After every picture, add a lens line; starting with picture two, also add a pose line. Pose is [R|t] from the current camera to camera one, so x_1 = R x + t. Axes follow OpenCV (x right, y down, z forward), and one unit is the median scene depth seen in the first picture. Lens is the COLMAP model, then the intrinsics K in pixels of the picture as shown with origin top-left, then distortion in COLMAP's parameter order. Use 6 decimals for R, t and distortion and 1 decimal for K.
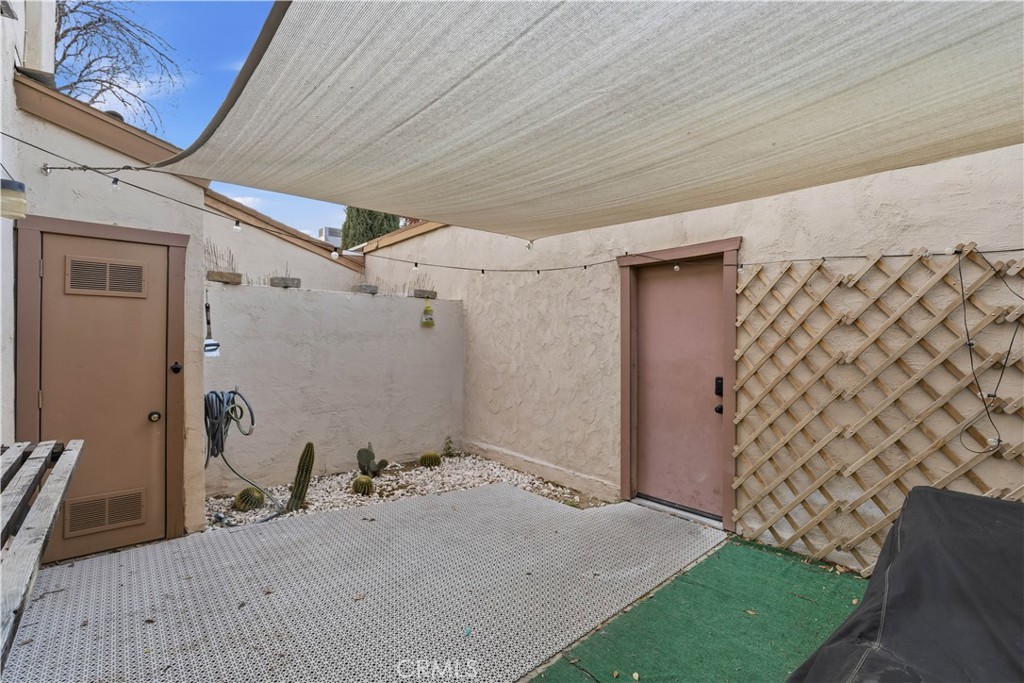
lens RADIAL K [[452.0, 0, 512.0], [0, 452.0, 338.6], [0, 0, 1]] dist [-0.011088, 0.002564]
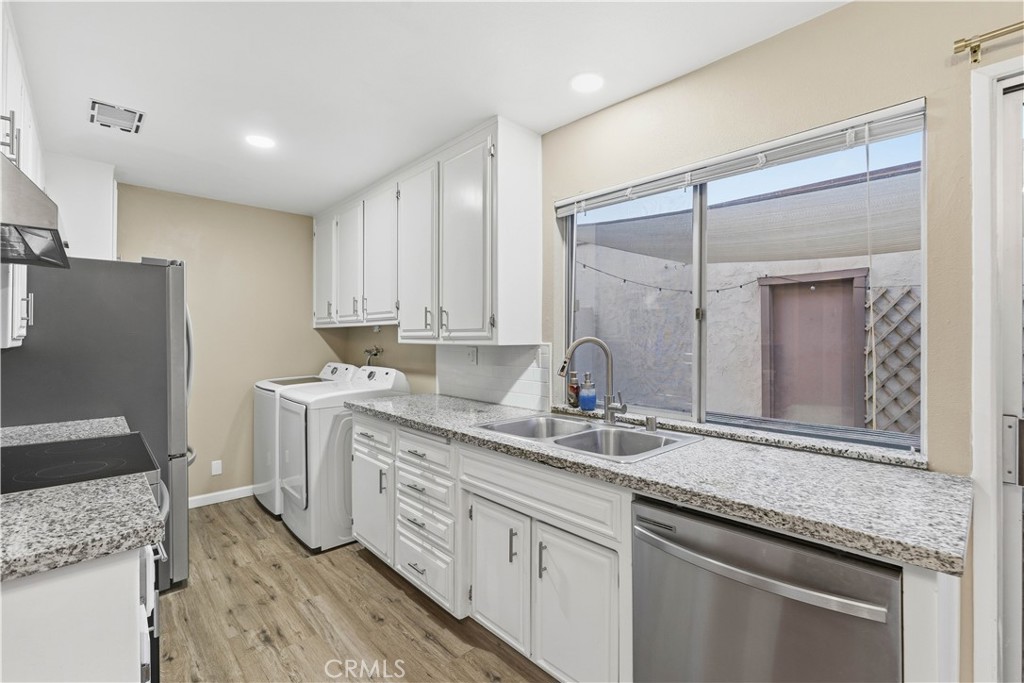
lens RADIAL K [[452.0, 0, 513.8], [0, 452.0, 337.0], [0, 0, 1]] dist [-0.011088, 0.002564]
pose [[0.999559, 0.000168, 0.029688, -0.753775], [-0.000058, 0.999993, -0.003703, -0.001465], [-0.029689, 0.003699, 0.999552, -0.444399]]
